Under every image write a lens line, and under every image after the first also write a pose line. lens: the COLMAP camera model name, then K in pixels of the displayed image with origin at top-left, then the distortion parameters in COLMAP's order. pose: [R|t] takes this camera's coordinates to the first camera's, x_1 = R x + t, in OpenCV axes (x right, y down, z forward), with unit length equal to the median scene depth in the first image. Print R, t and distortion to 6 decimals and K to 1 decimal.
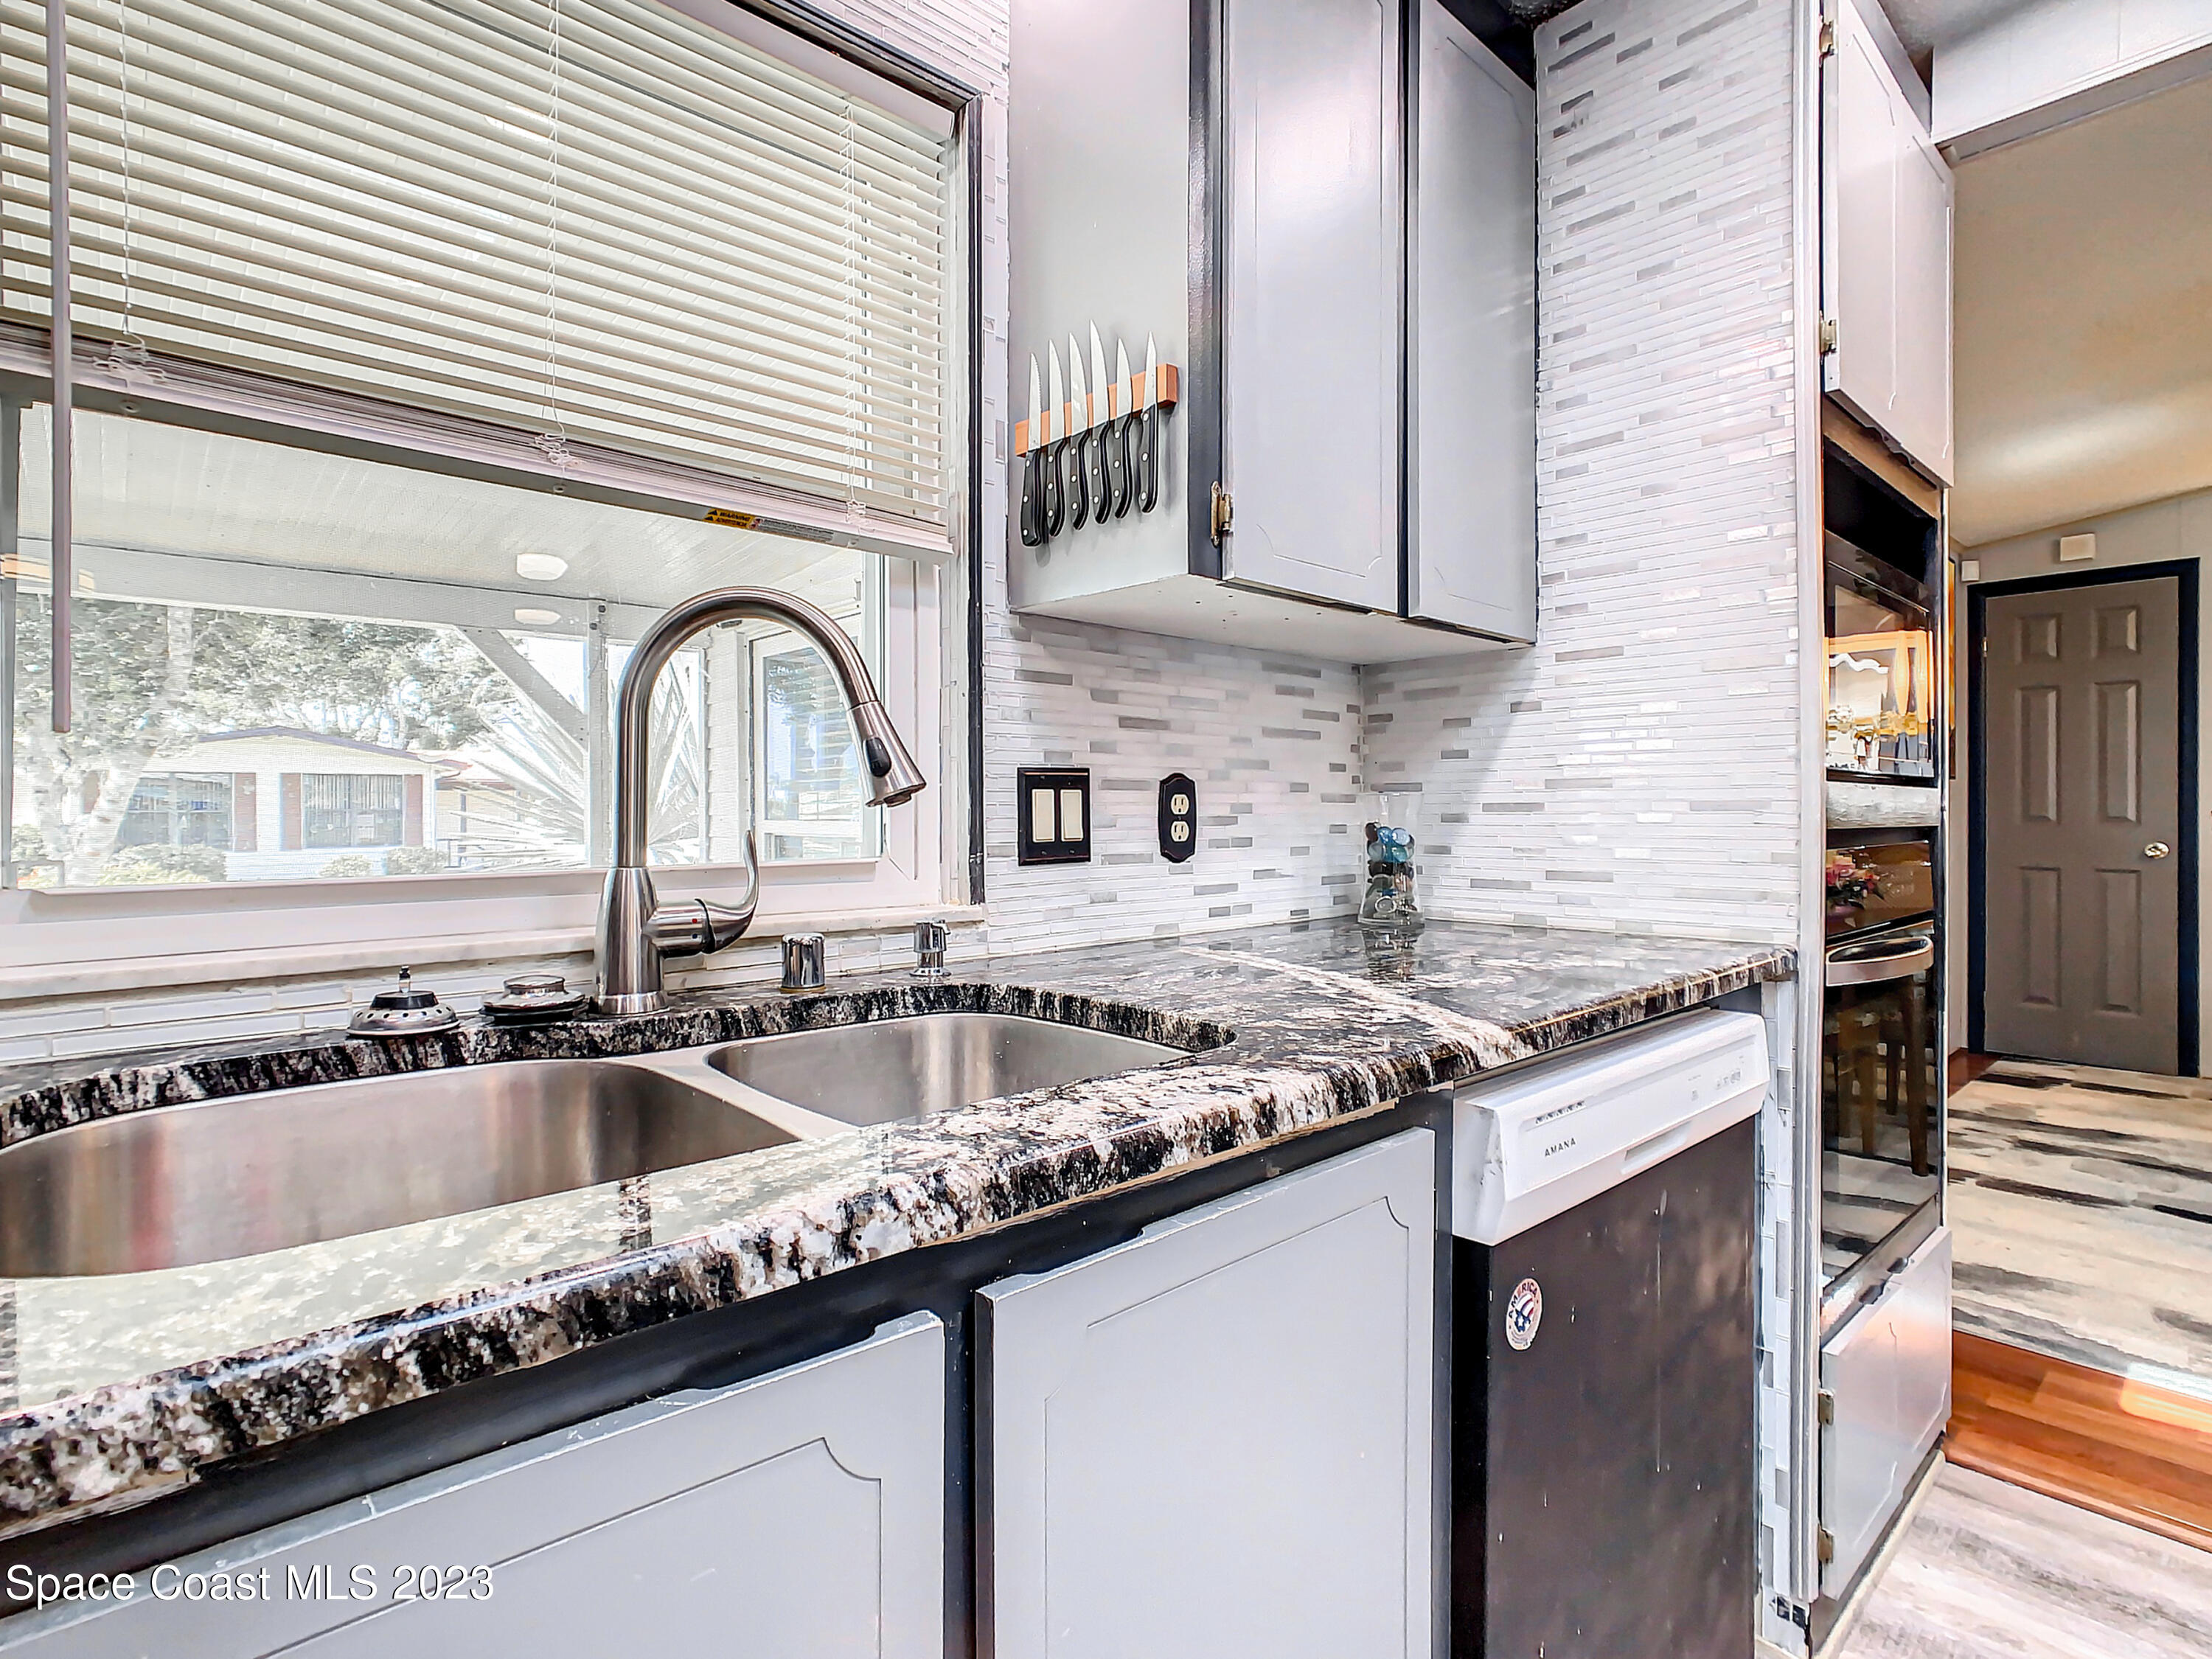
lens RADIAL K [[1099.5, 0, 1097.7], [0, 1099.5, 813.2], [0, 0, 1]] dist [-0.006151, -0.000243]
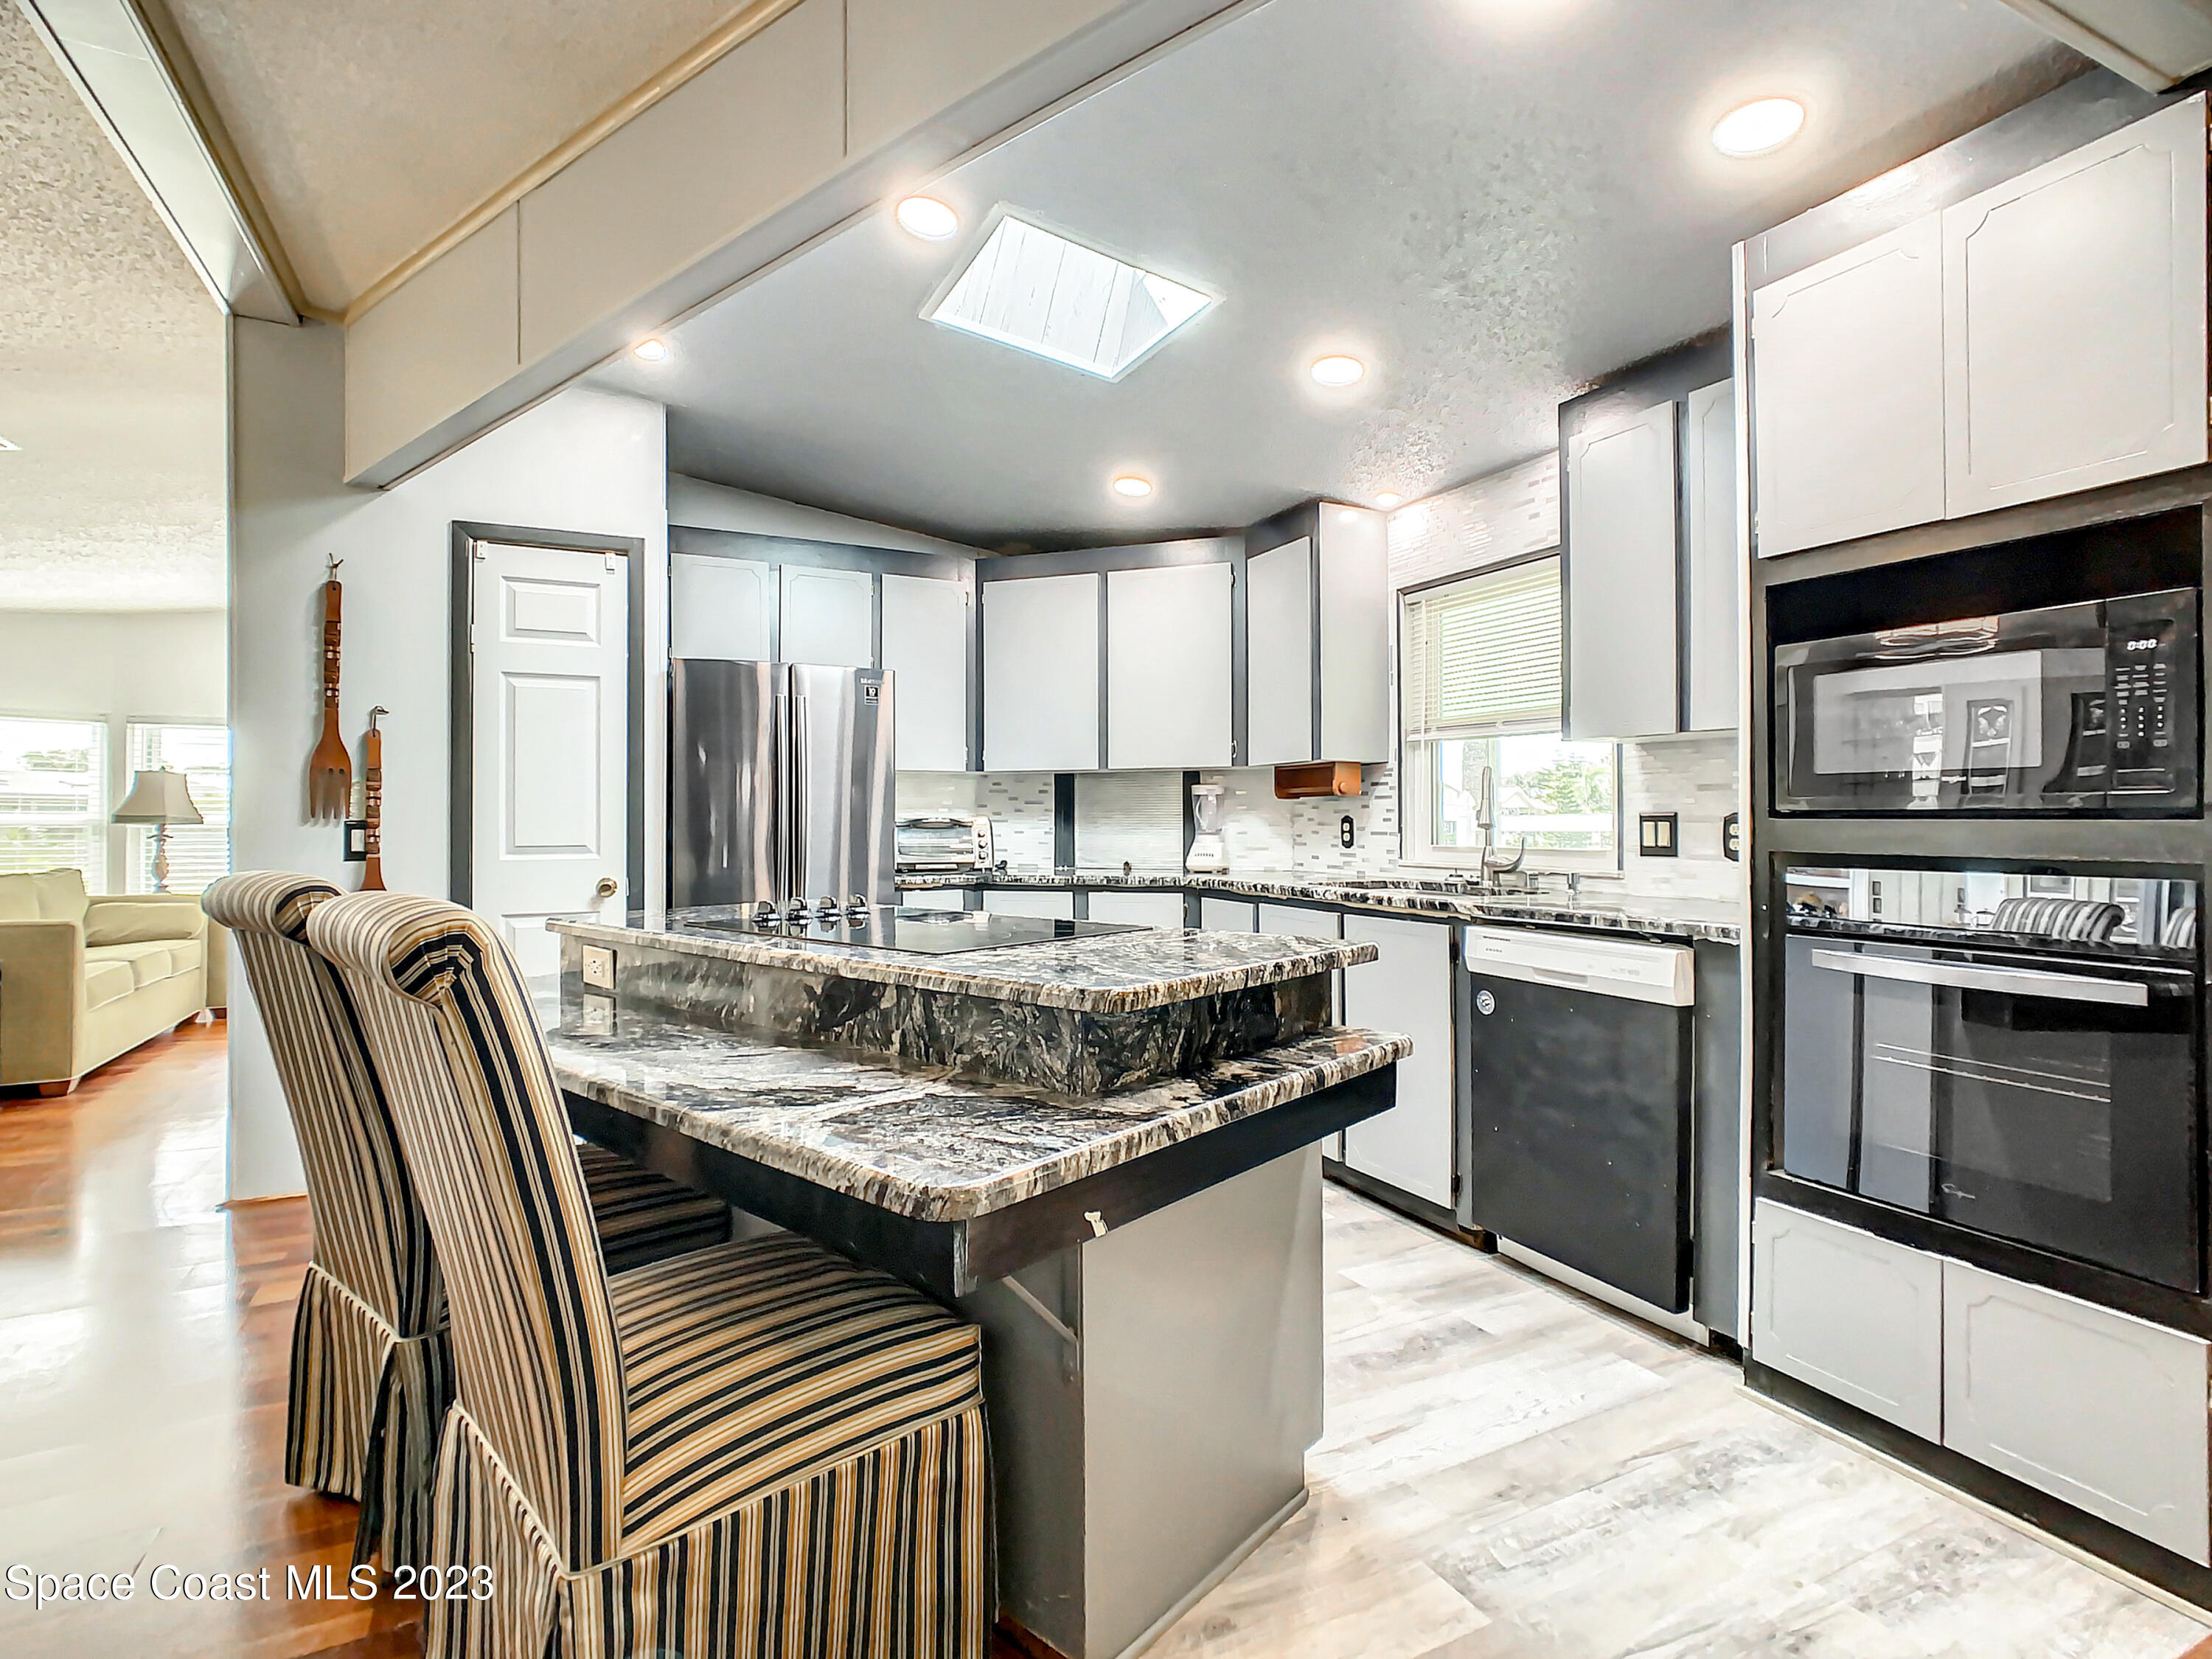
lens RADIAL K [[1059.4, 0, 1106.0], [0, 1059.4, 829.5], [0, 0, 1]] dist [0.002666, -0.000939]
pose [[-0.266201, 0.014243, -0.963812, 2.307654], [0.003097, 0.999898, 0.013921, -0.040942], [0.963913, 0.000721, -0.266218, 0.515064]]
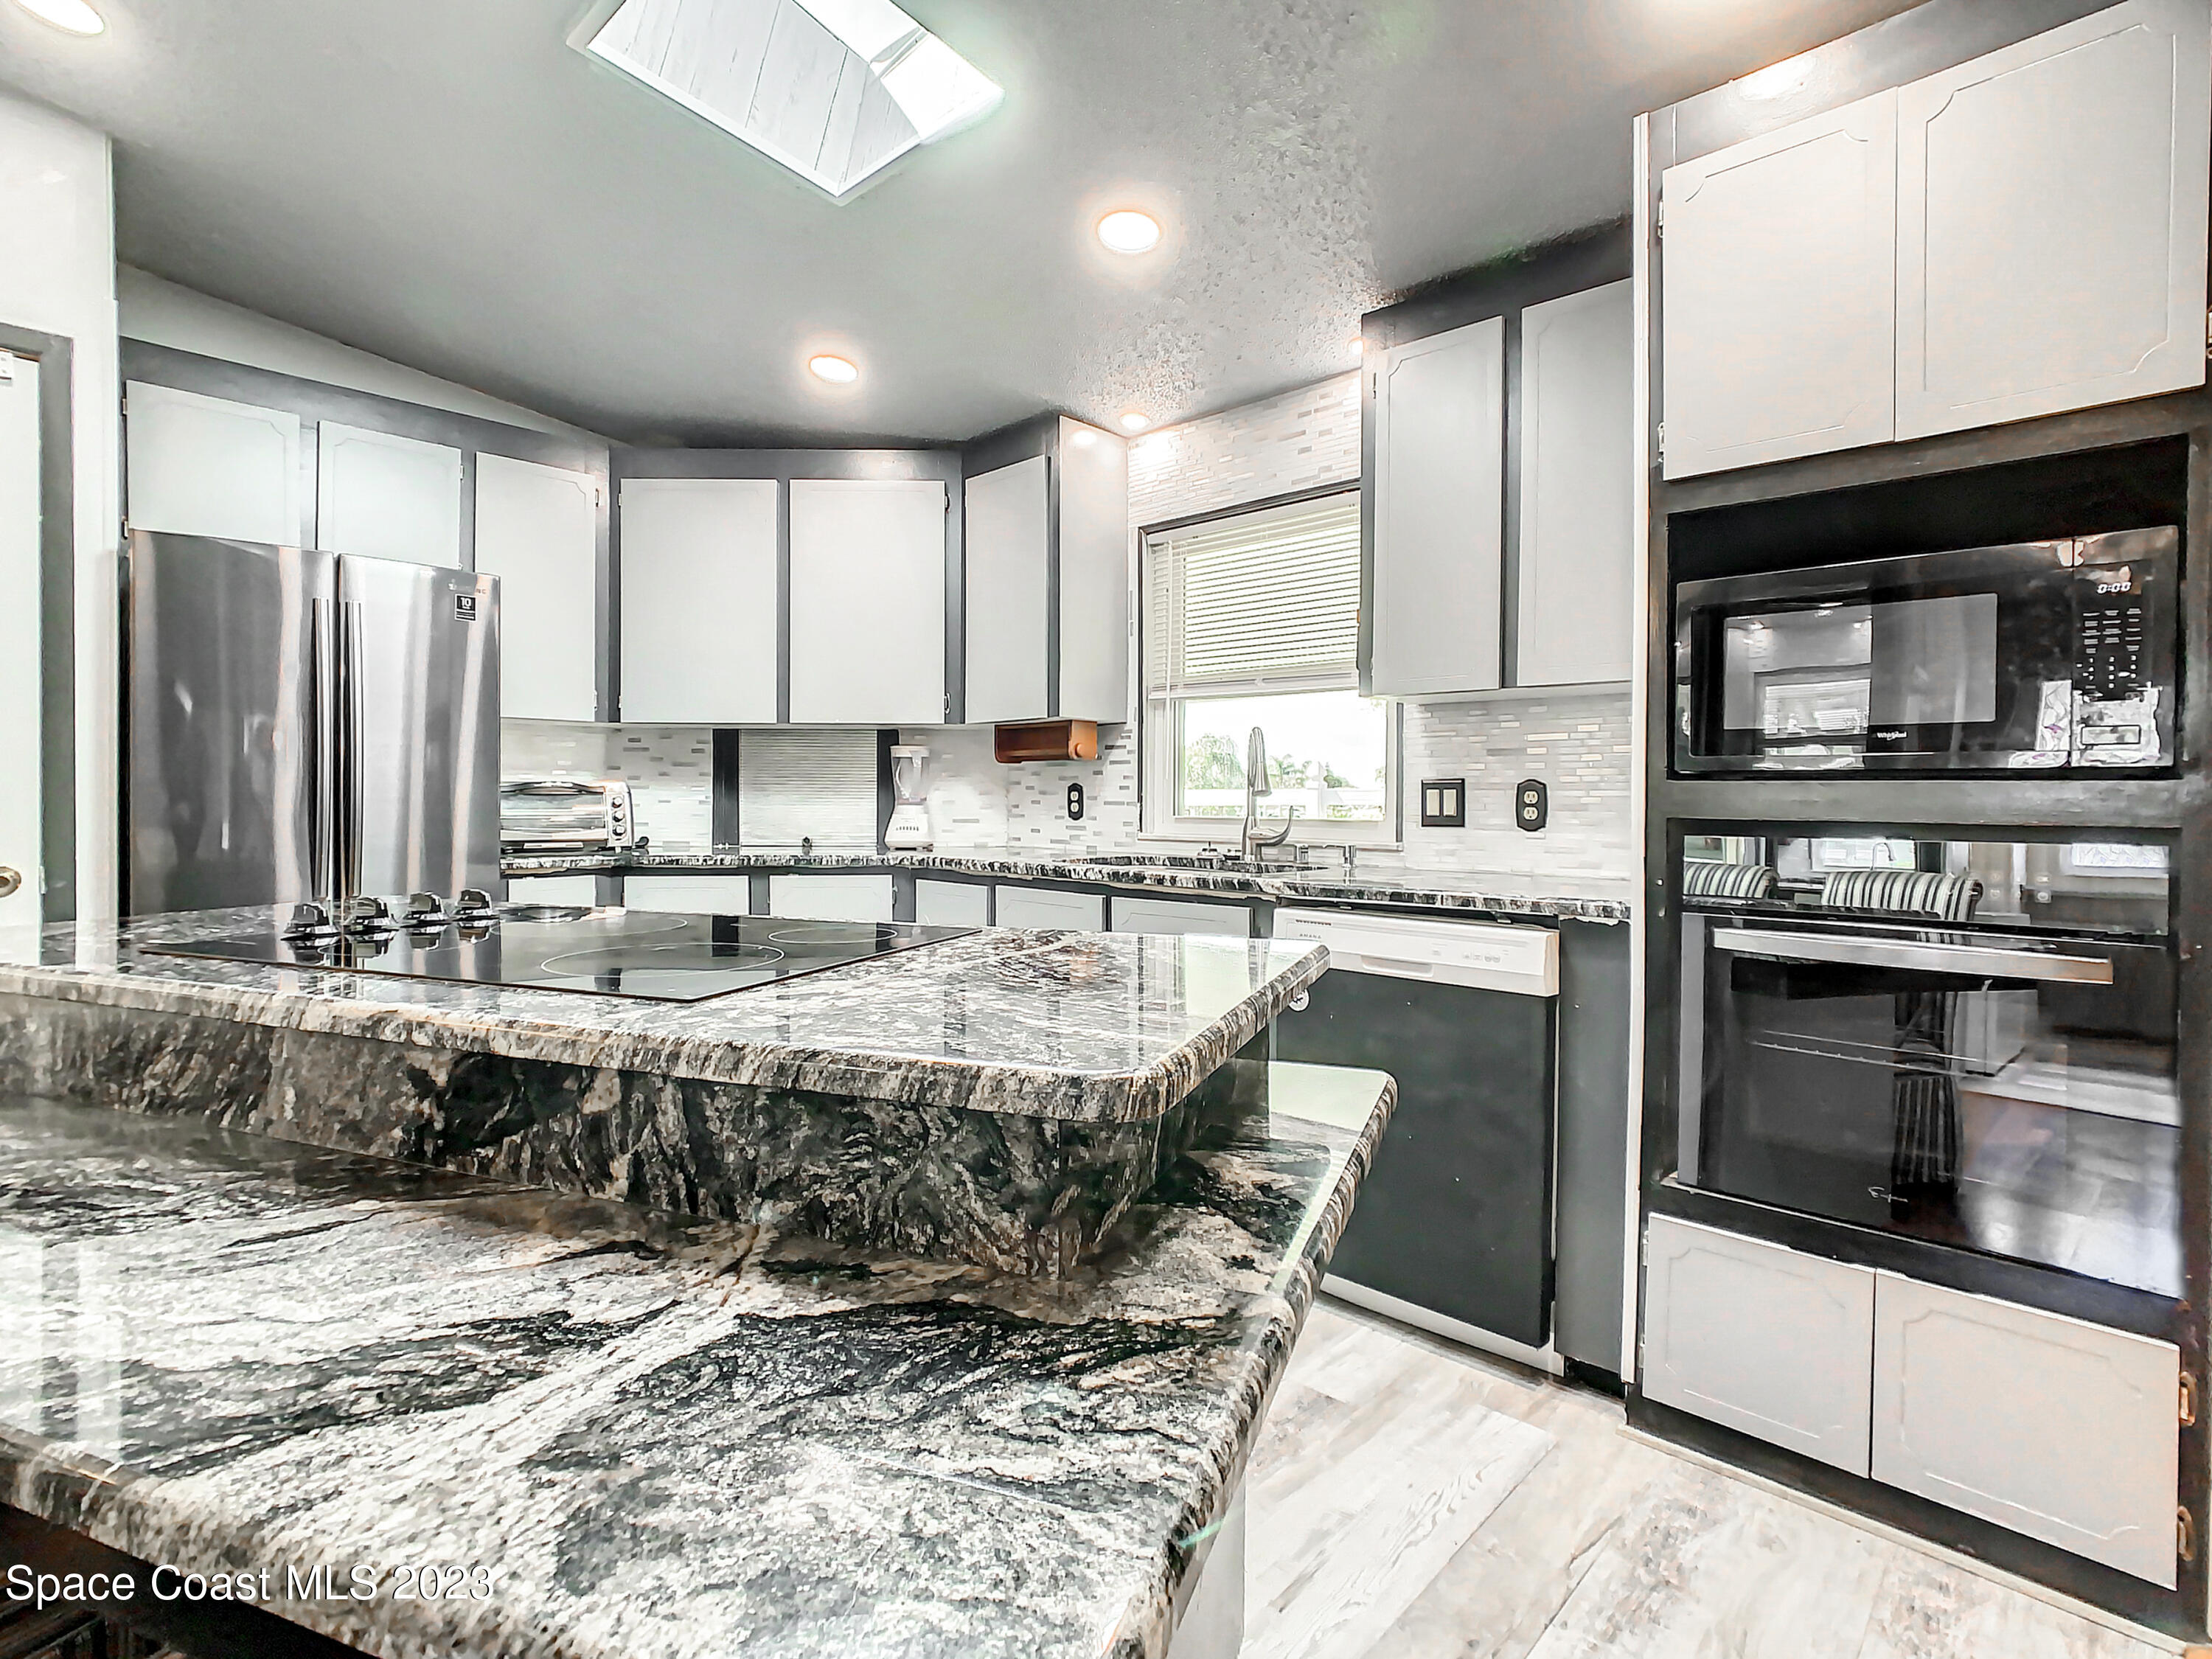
lens RADIAL K [[1072.1, 0, 1085.3], [0, 1072.1, 812.8], [0, 0, 1]] dist [-0.005345, -0.000454]
pose [[0.066117, 0.020865, -0.997594, 1.900364], [-0.004907, 0.999776, 0.020585, -0.017181], [0.997800, 0.003534, 0.066205, 0.223273]]
